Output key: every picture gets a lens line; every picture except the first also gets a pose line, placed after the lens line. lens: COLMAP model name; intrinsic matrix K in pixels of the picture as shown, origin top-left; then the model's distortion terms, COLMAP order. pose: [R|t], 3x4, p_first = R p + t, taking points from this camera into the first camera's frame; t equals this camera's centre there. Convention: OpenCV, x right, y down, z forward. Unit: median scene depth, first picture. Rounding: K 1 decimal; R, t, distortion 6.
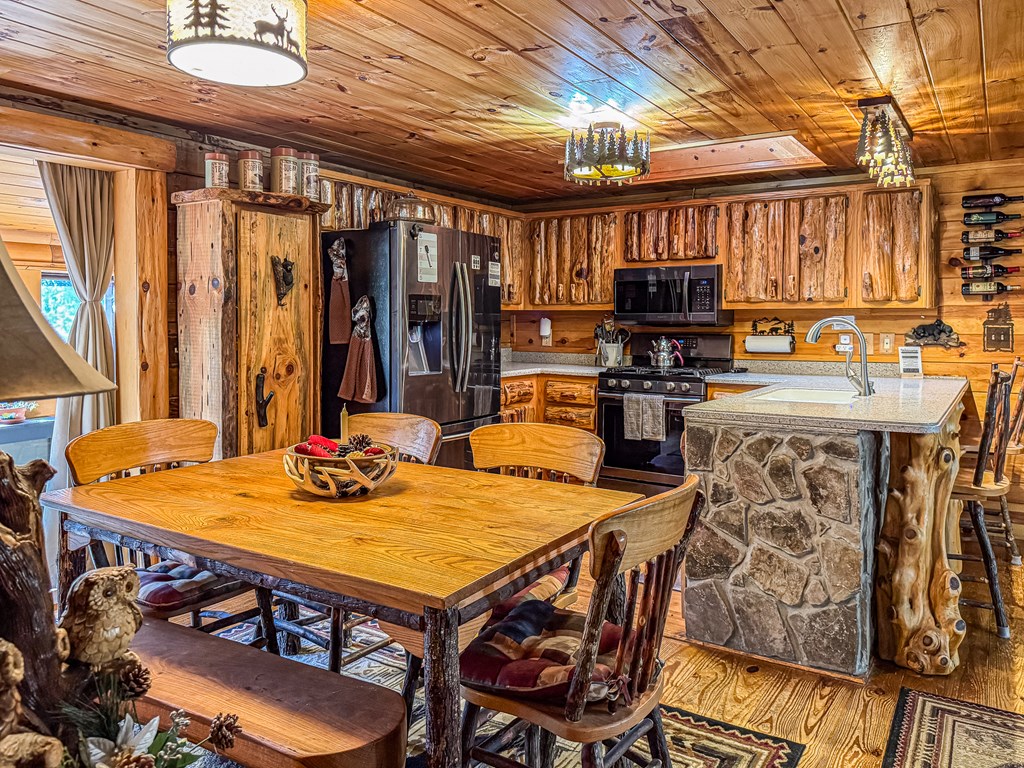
lens RADIAL K [[761.2, 0, 513.3], [0, 761.2, 338.3], [0, 0, 1]] dist [0.000346, -0.000588]
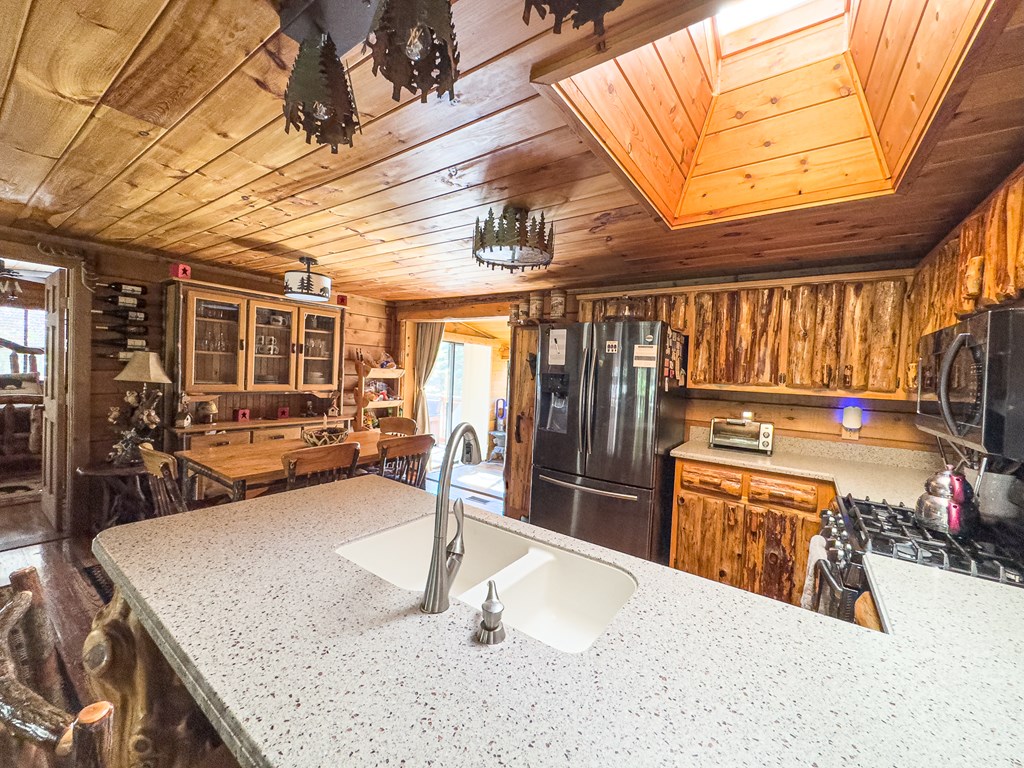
lens RADIAL K [[410.9, 0, 512.0], [0, 410.9, 384.0], [0, 0, 1]] dist [-0.001384, -0.000311]
pose [[-0.056033, 0.024726, -0.998123, 0.651640], [-0.071657, 0.997016, 0.028721, -0.055476], [0.995854, 0.073132, -0.054095, 0.980533]]
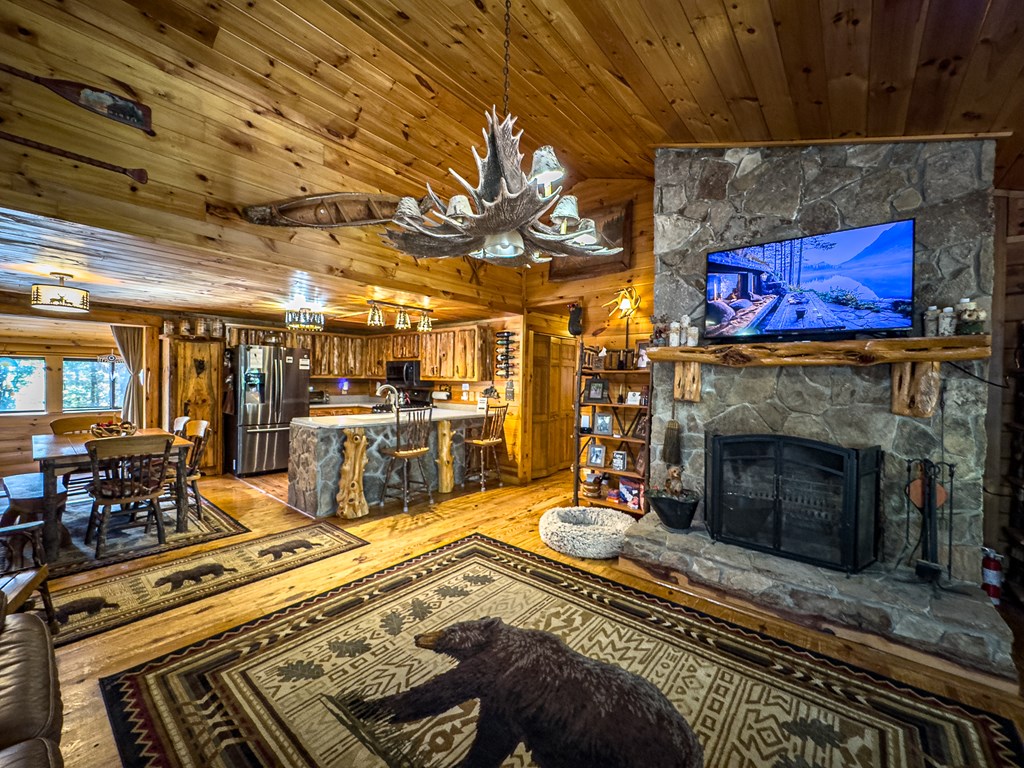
lens RADIAL K [[410.9, 0, 512.0], [0, 410.9, 384.0], [0, 0, 1]] dist [-0.001384, -0.000311]
pose [[0.991114, 0.016136, -0.132035, 0.944255], [-0.017906, 0.999765, -0.012228, -0.019958], [0.131807, 0.014483, 0.991170, -0.268489]]
